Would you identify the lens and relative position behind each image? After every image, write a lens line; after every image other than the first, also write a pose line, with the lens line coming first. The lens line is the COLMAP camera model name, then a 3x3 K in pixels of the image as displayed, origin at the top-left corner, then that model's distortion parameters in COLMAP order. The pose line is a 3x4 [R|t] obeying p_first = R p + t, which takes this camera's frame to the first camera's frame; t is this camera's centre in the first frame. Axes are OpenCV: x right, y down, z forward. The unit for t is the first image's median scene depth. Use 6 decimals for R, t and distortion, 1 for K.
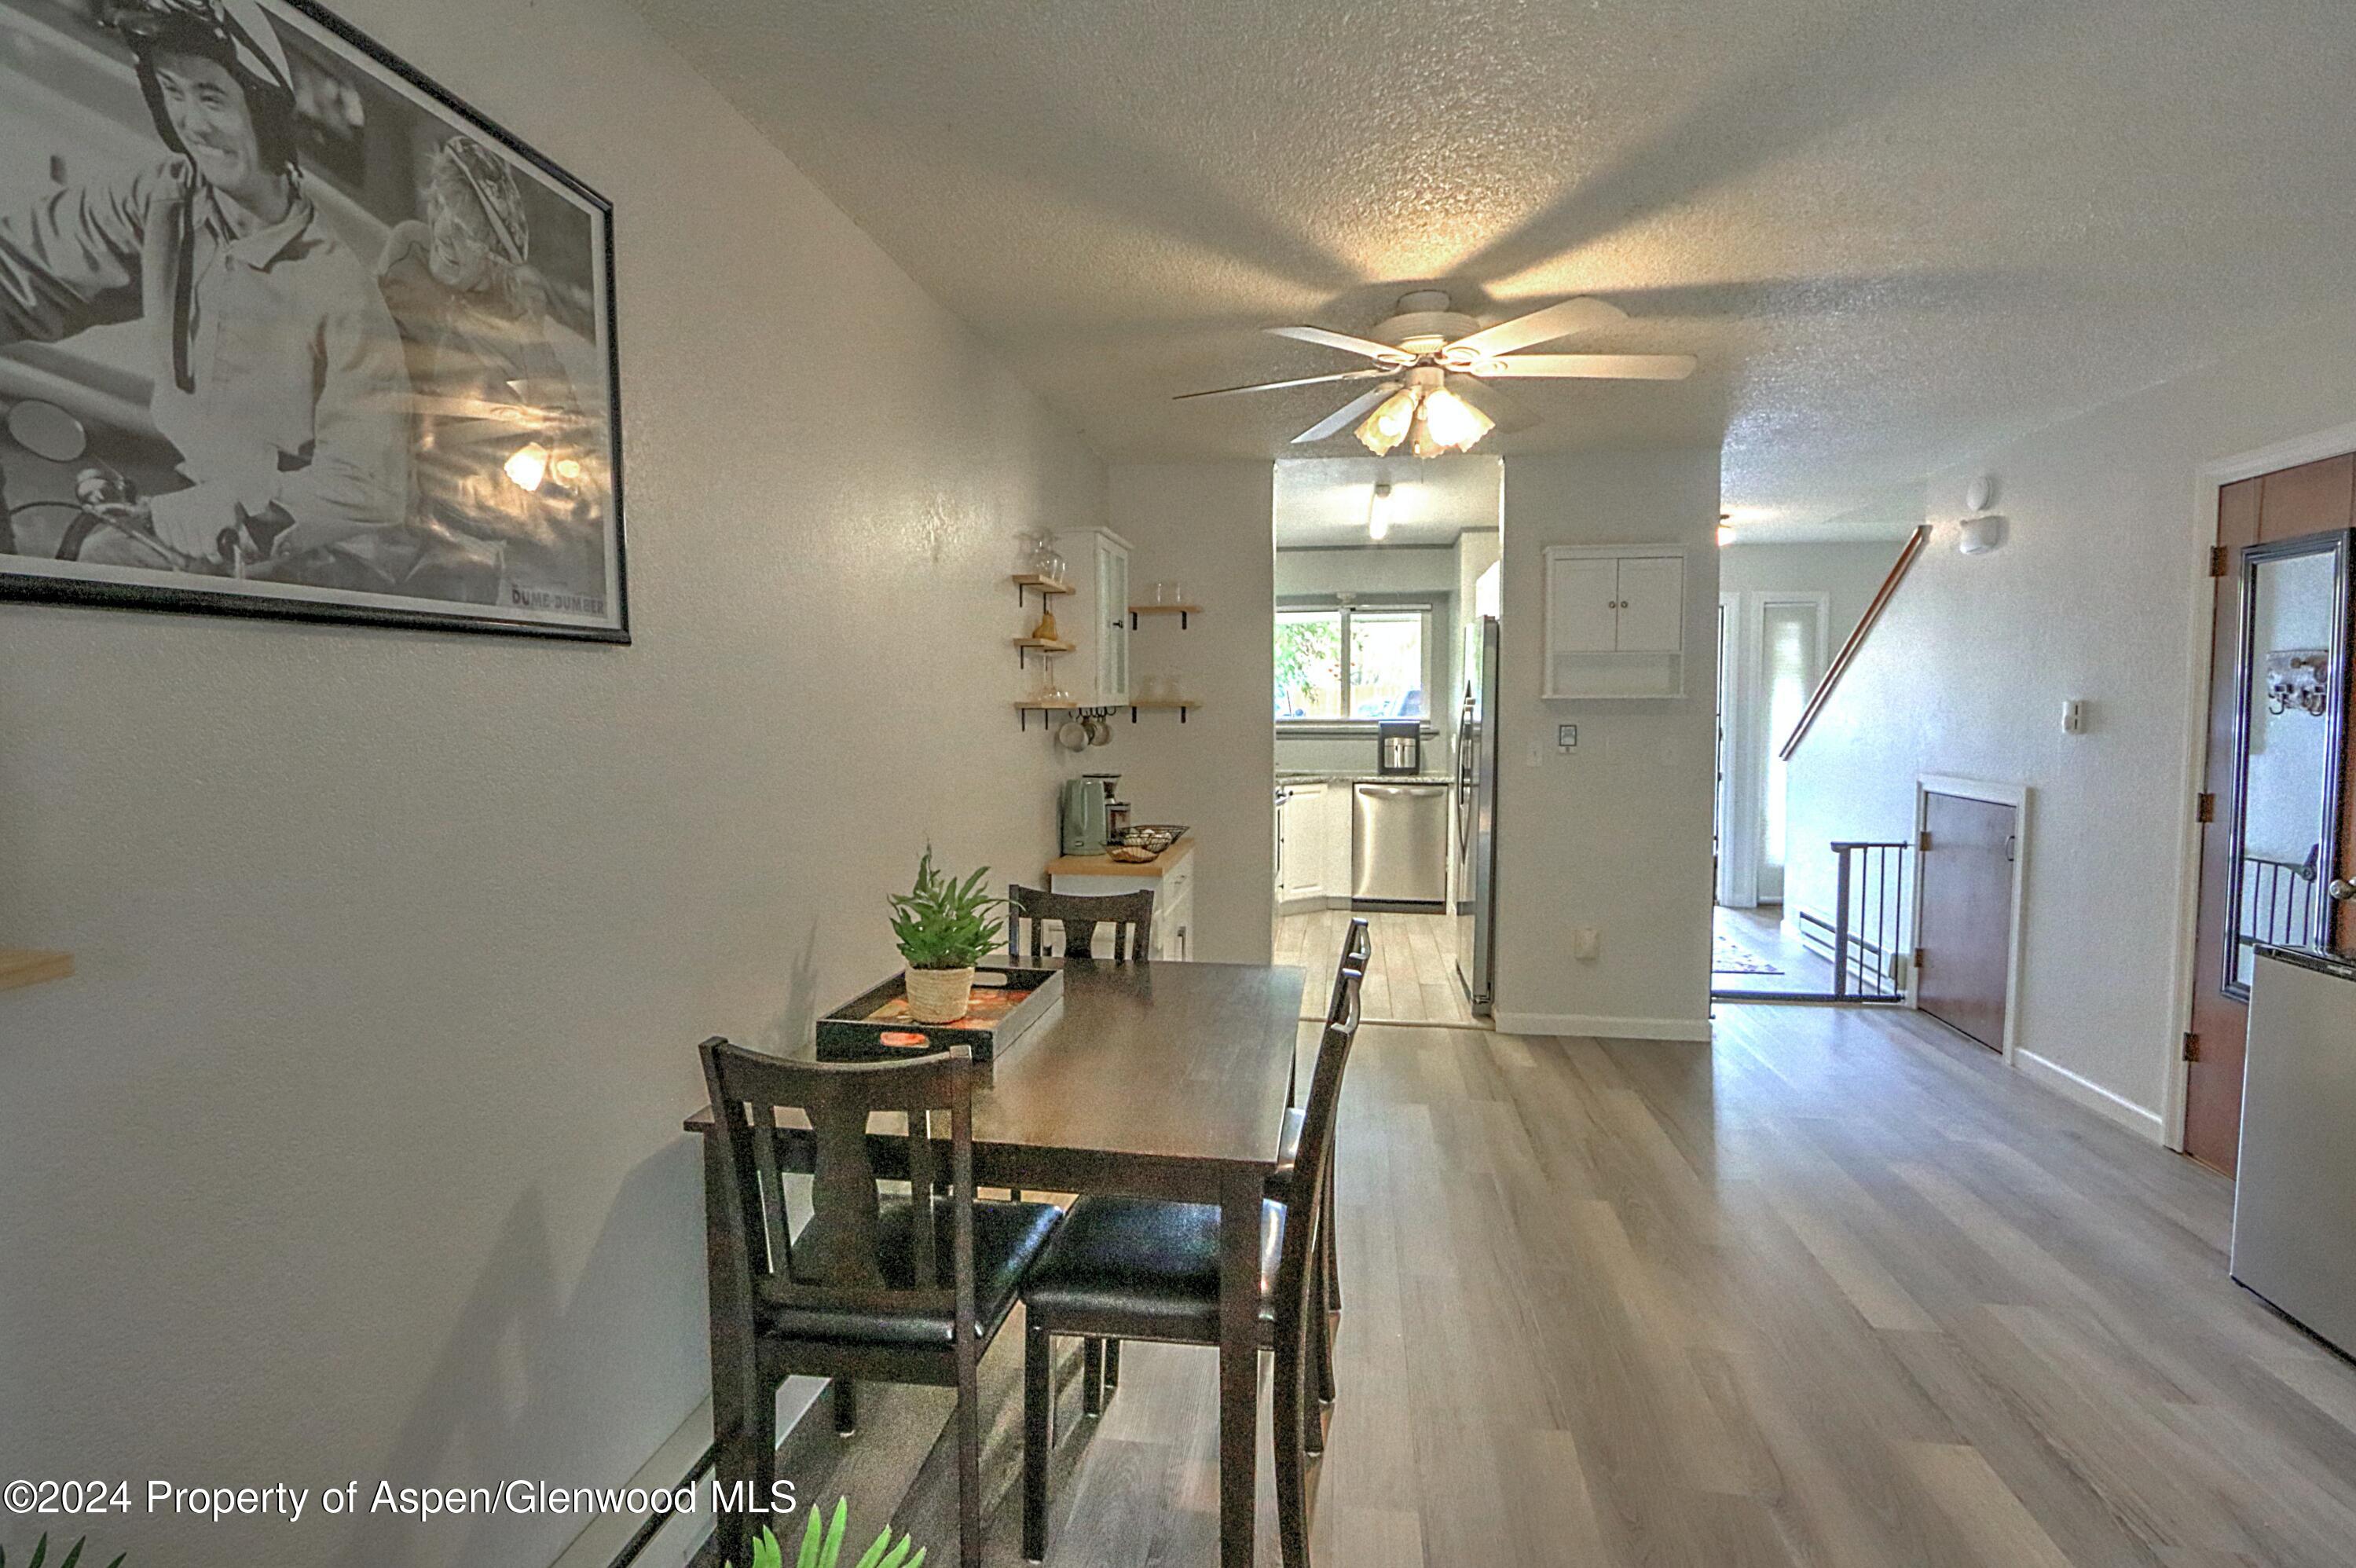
lens RADIAL K [[1114.5, 0, 1184.3], [0, 1114.5, 771.6], [0, 0, 1]] dist [-0.026824, 0.005085]
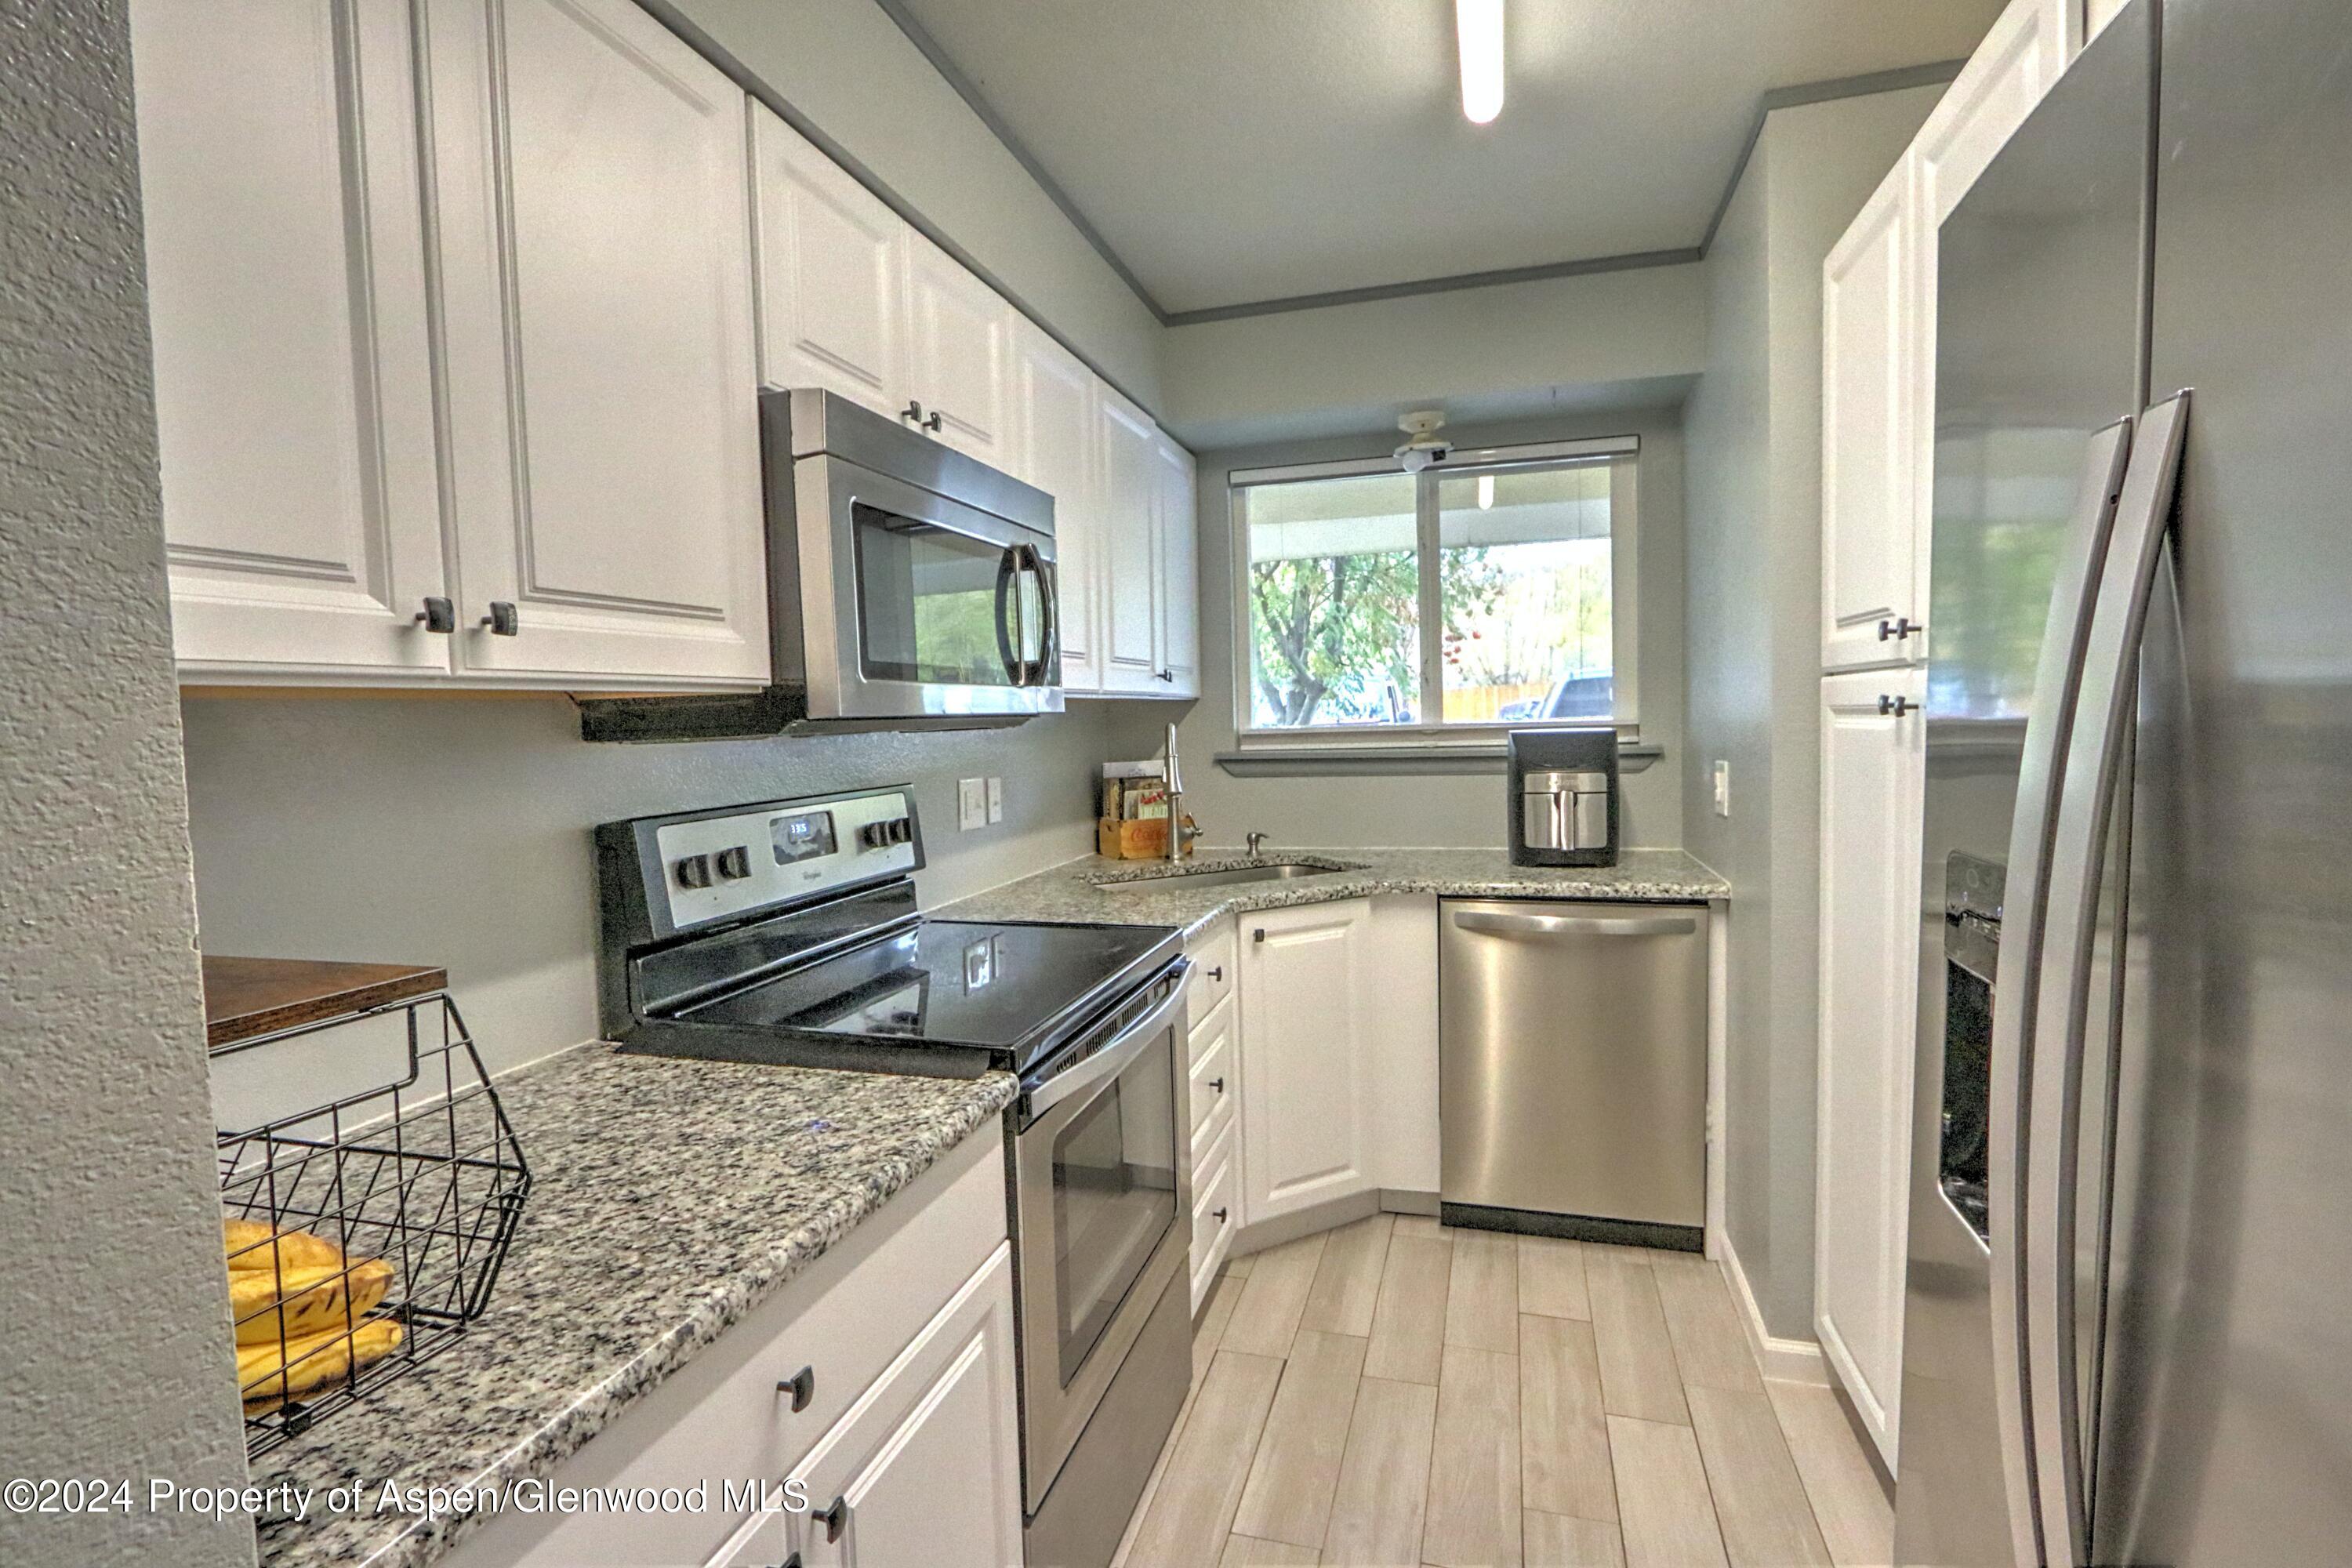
lens RADIAL K [[1112.6, 0, 1167.5], [0, 1112.6, 773.7], [0, 0, 1]] dist [-0.026824, 0.005085]
pose [[0.988723, -0.020551, -0.148339, 0.113063], [0.020219, 0.999789, -0.003745, -0.030801], [0.148384, 0.000703, 0.988930, 0.591820]]
